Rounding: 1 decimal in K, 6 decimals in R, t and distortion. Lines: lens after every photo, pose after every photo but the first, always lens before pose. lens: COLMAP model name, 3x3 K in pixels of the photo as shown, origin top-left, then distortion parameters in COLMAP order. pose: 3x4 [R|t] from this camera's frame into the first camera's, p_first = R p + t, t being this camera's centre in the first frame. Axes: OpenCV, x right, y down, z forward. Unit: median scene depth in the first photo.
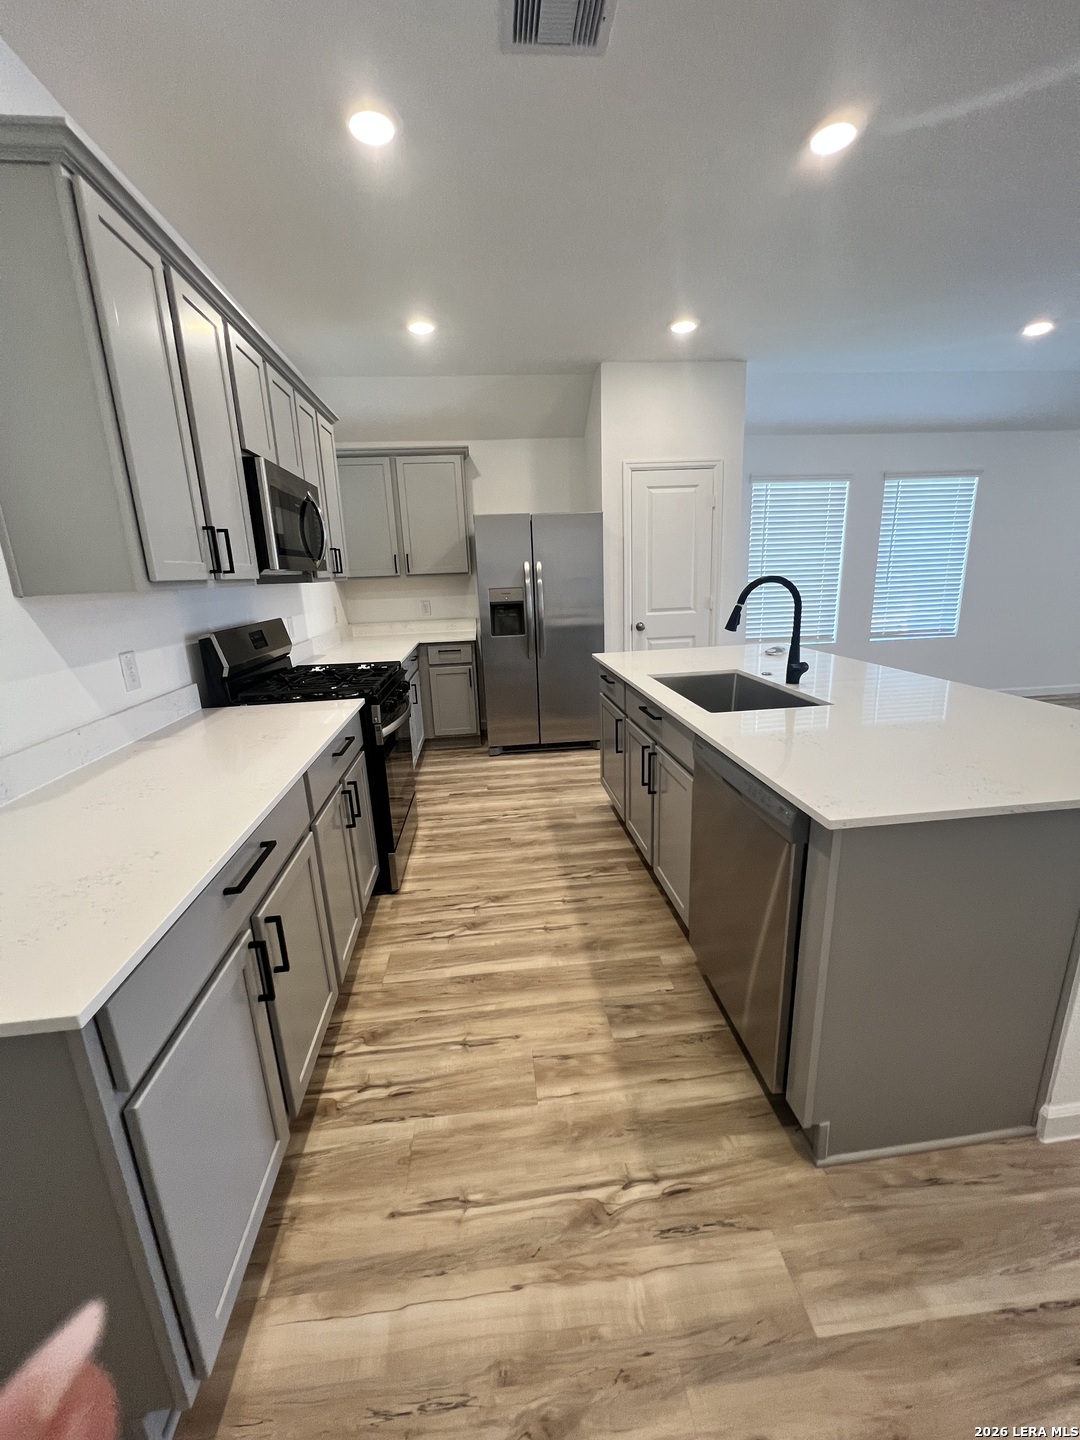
lens RADIAL K [[575.6, 0, 540.0], [0, 575.6, 720.0], [0, 0, 1]] dist [0.000313, 0.000174]
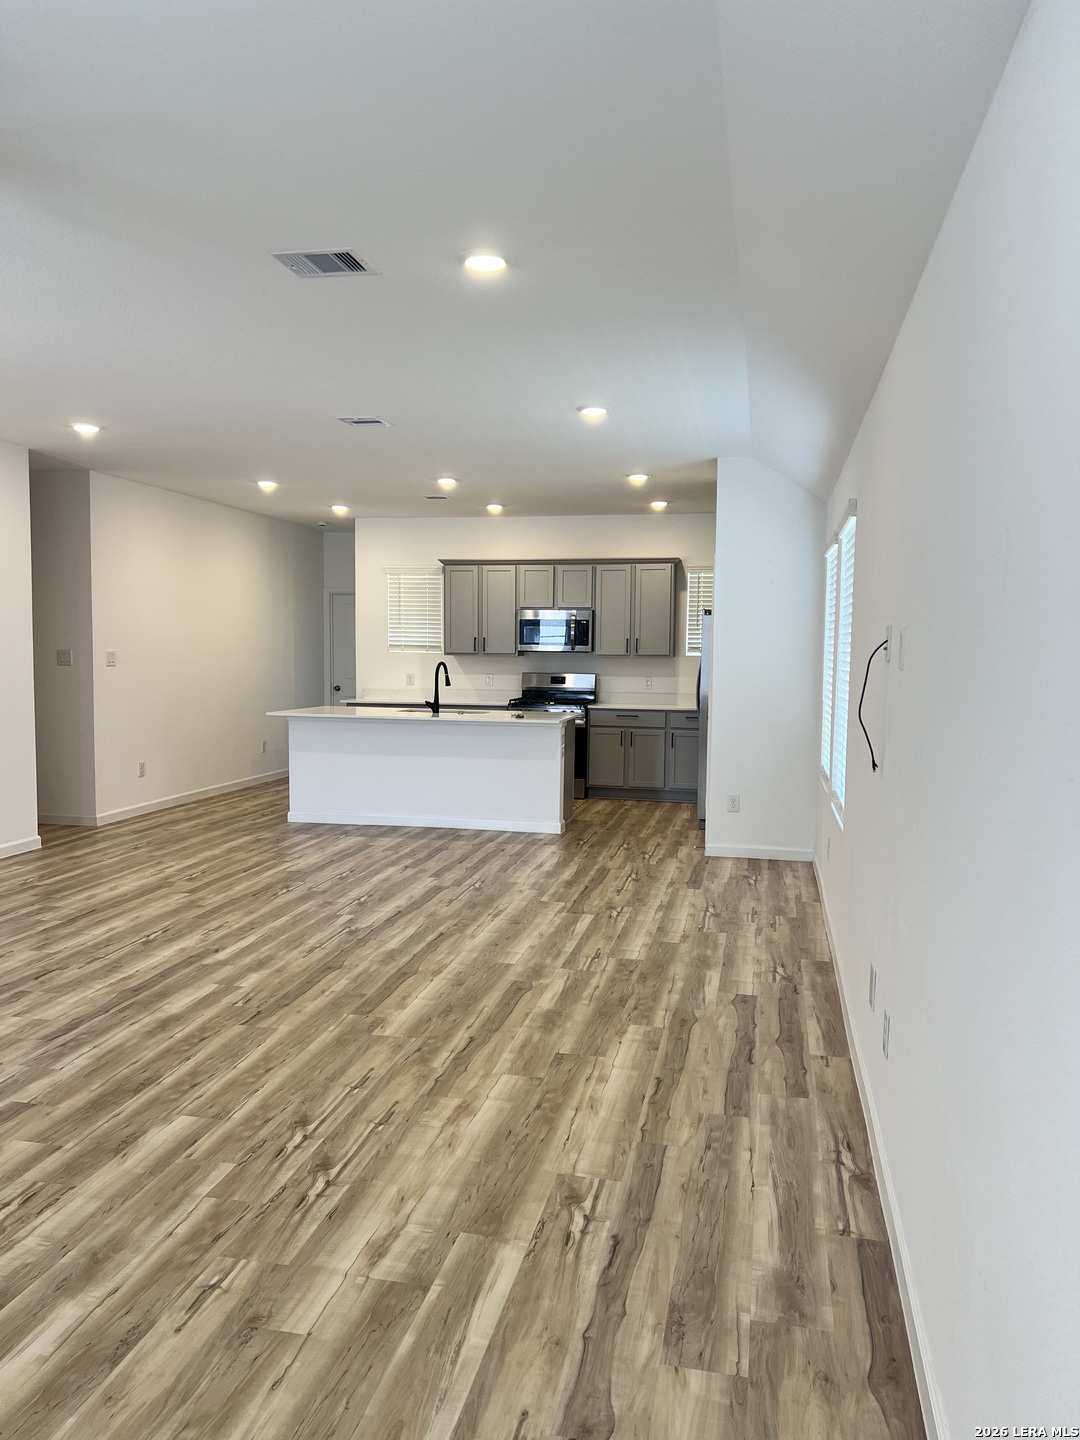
lens RADIAL K [[1078.2, 0, 545.8], [0, 1078.2, 726.1], [0, 0, 1]] dist [0.061759, -0.070544]
pose [[-0.295742, 0.104446, -0.949541, 3.796113], [-0.238972, 0.954310, 0.179400, -0.768570], [0.924894, 0.279970, -0.257270, 2.263462]]
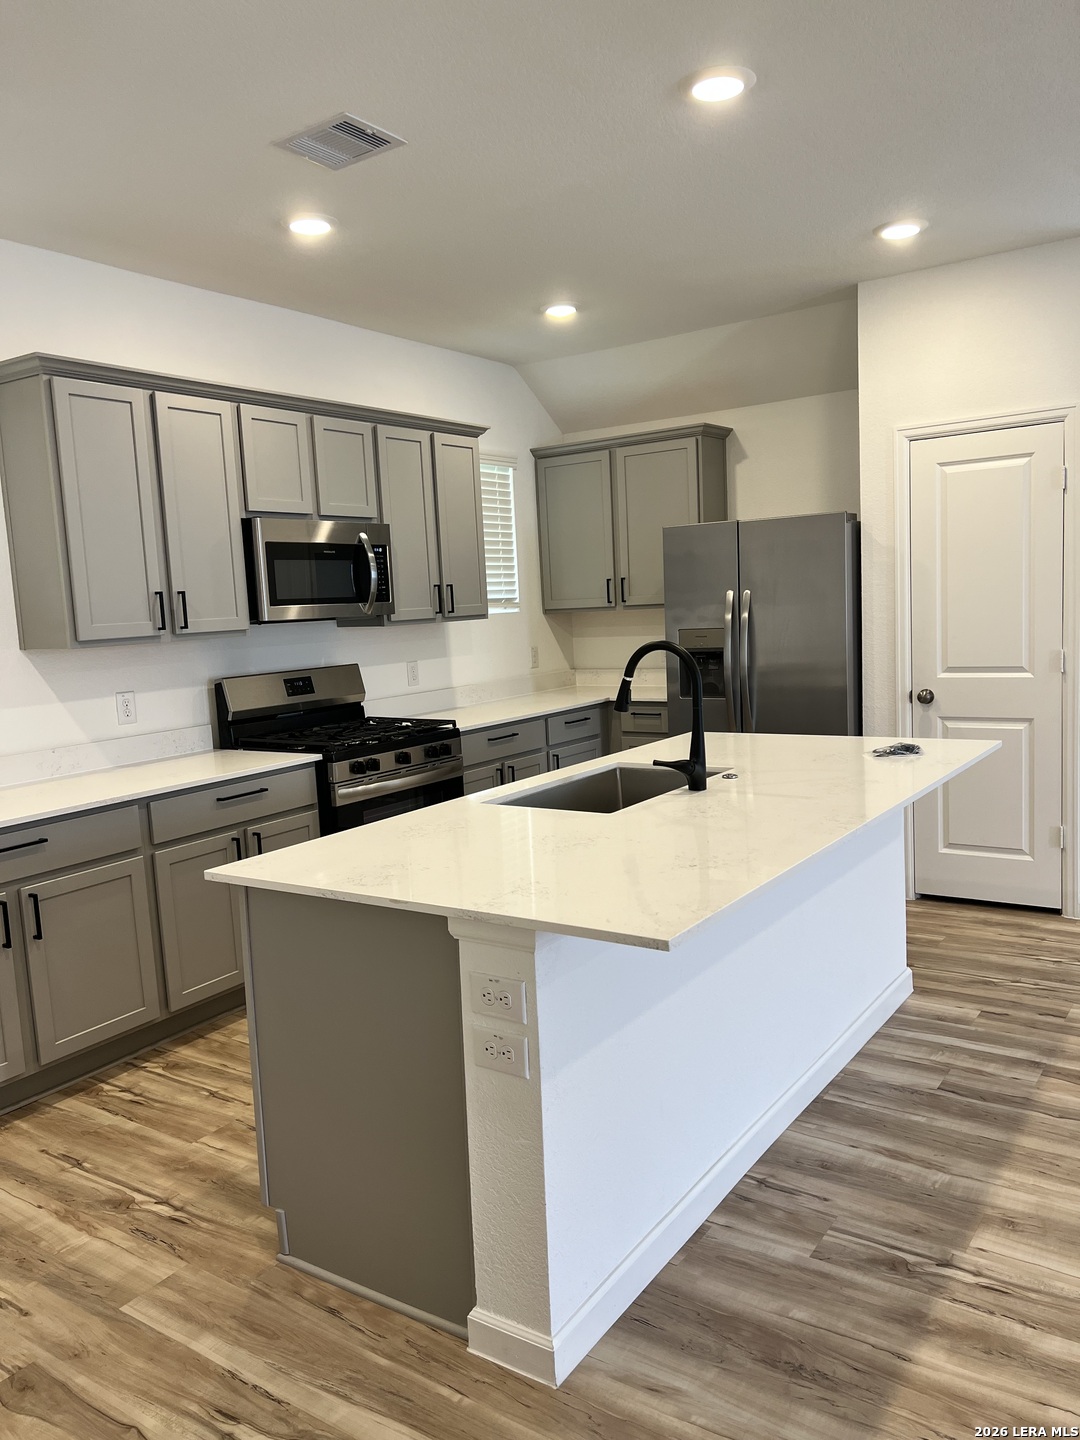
lens RADIAL K [[1078.2, 0, 545.8], [0, 1078.2, 726.1], [0, 0, 1]] dist [0.061759, -0.070544]
pose [[0.765063, 0.077607, -0.639262, 1.085283], [-0.141534, 0.988702, -0.049357, -0.047039], [0.628210, 0.128238, 0.767403, -0.134276]]
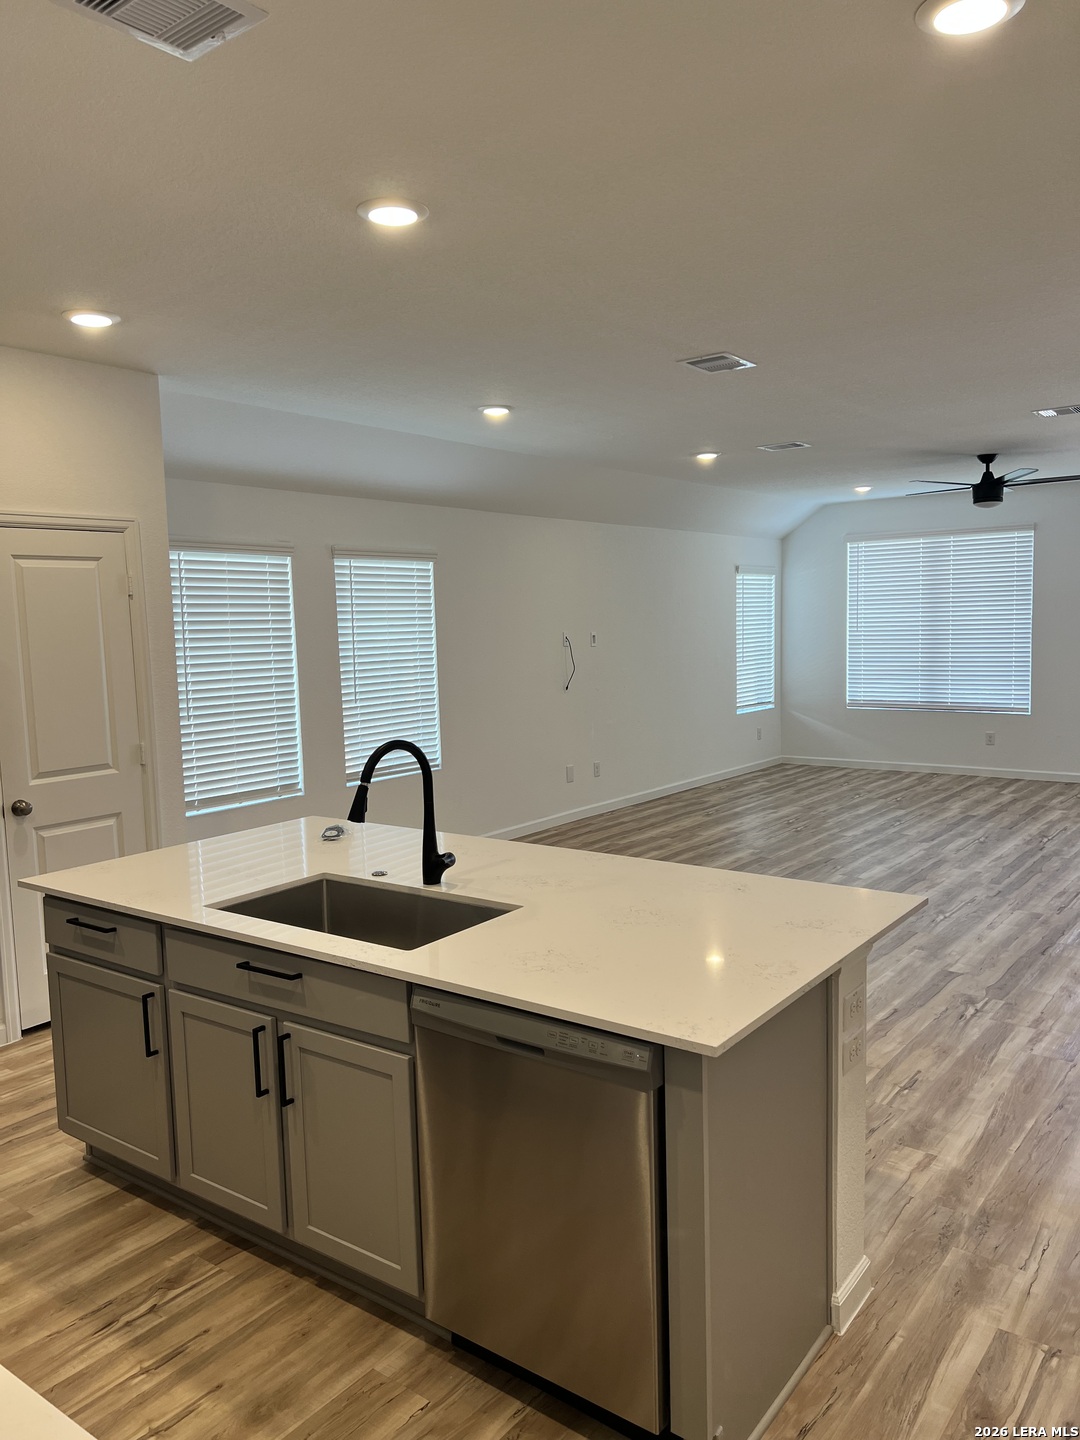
lens RADIAL K [[1078.2, 0, 545.8], [0, 1078.2, 726.1], [0, 0, 1]] dist [0.061759, -0.070544]
pose [[0.676301, -0.053600, 0.734673, -0.420641], [0.183719, 0.978105, -0.097762, -0.094415], [-0.713347, 0.201090, 0.671341, -0.036955]]
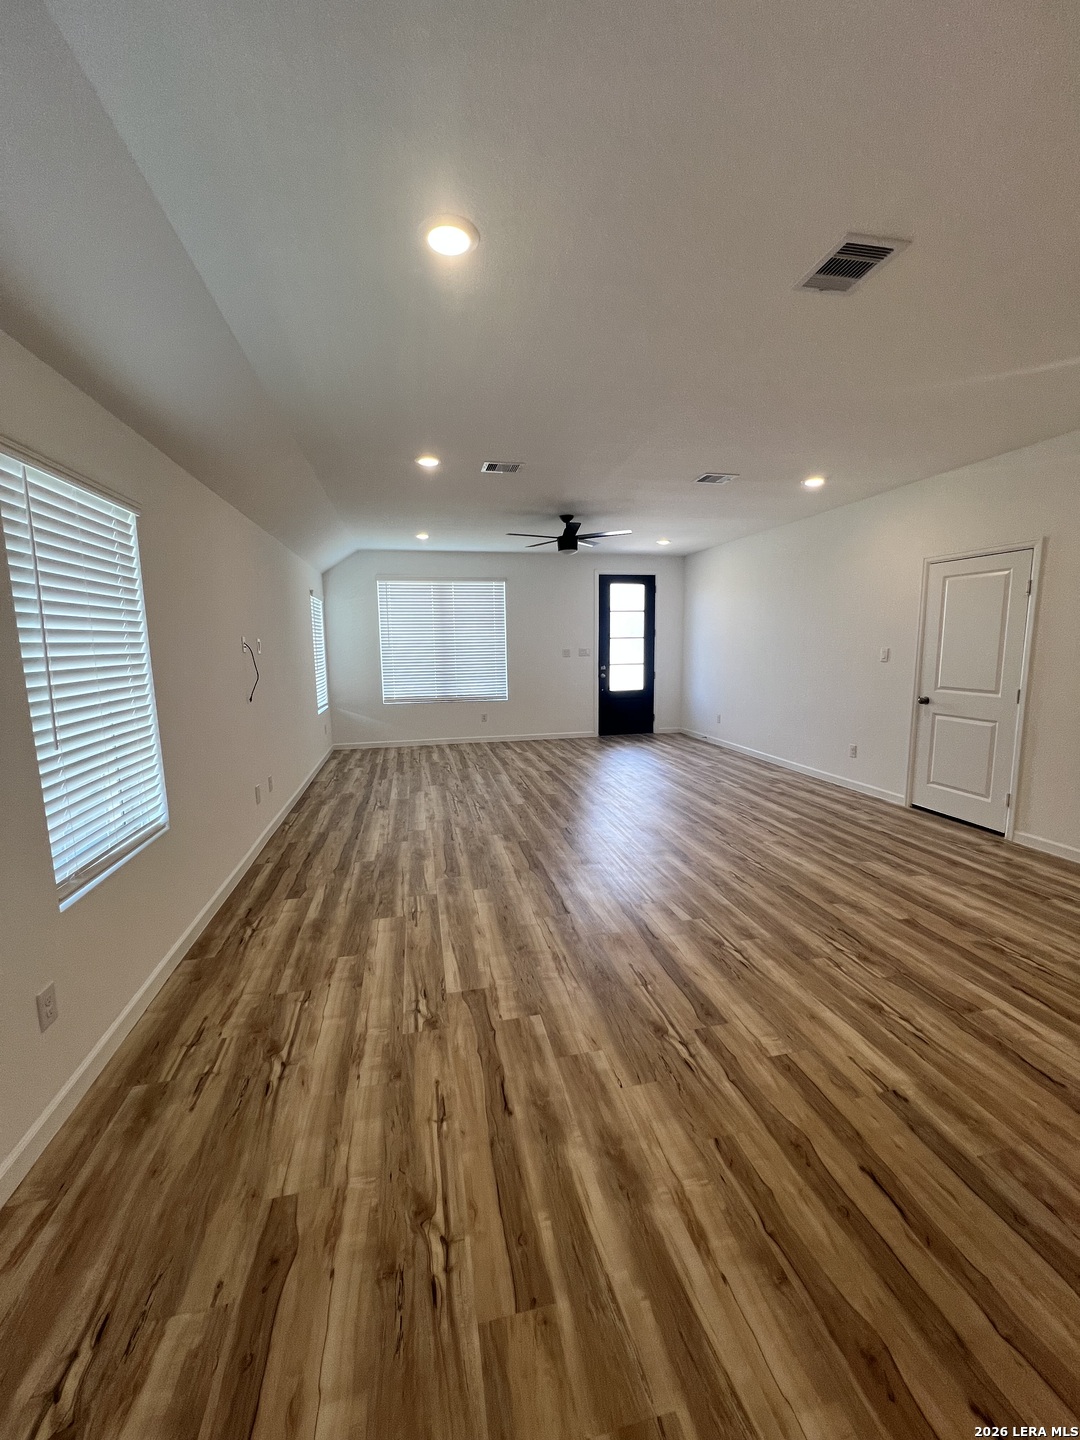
lens RADIAL K [[575.0, 0, 537.0], [0, 575.0, 719.9], [0, 0, 1]] dist [0.000411, 0.000153]
pose [[-0.114240, -0.097545, 0.988653, 0.478647], [0.266682, 0.955631, 0.125103, -0.491048], [-0.956990, 0.277948, -0.083158, 1.647828]]
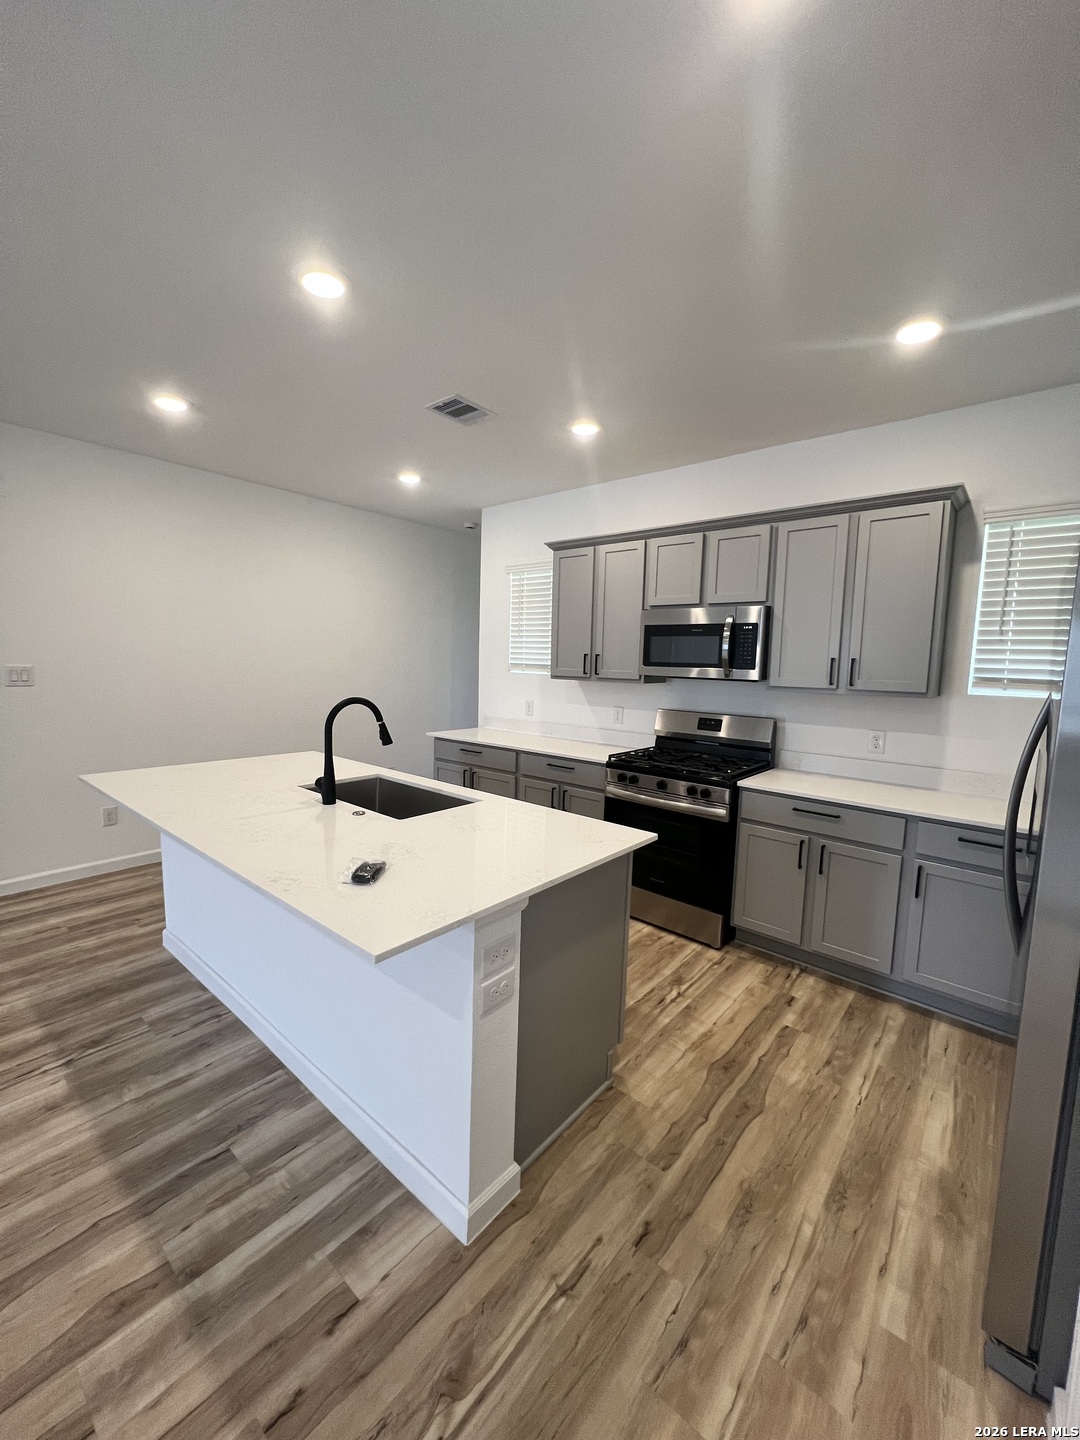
lens RADIAL K [[581.4, 0, 544.5], [0, 581.4, 717.2], [0, 0, 1]] dist [0.004335, 0.000100]
pose [[-0.719406, 0.085681, -0.689284, 0.816973], [-0.173598, 0.938690, 0.297868, -0.545400], [0.672546, 0.333946, -0.660425, 1.791846]]
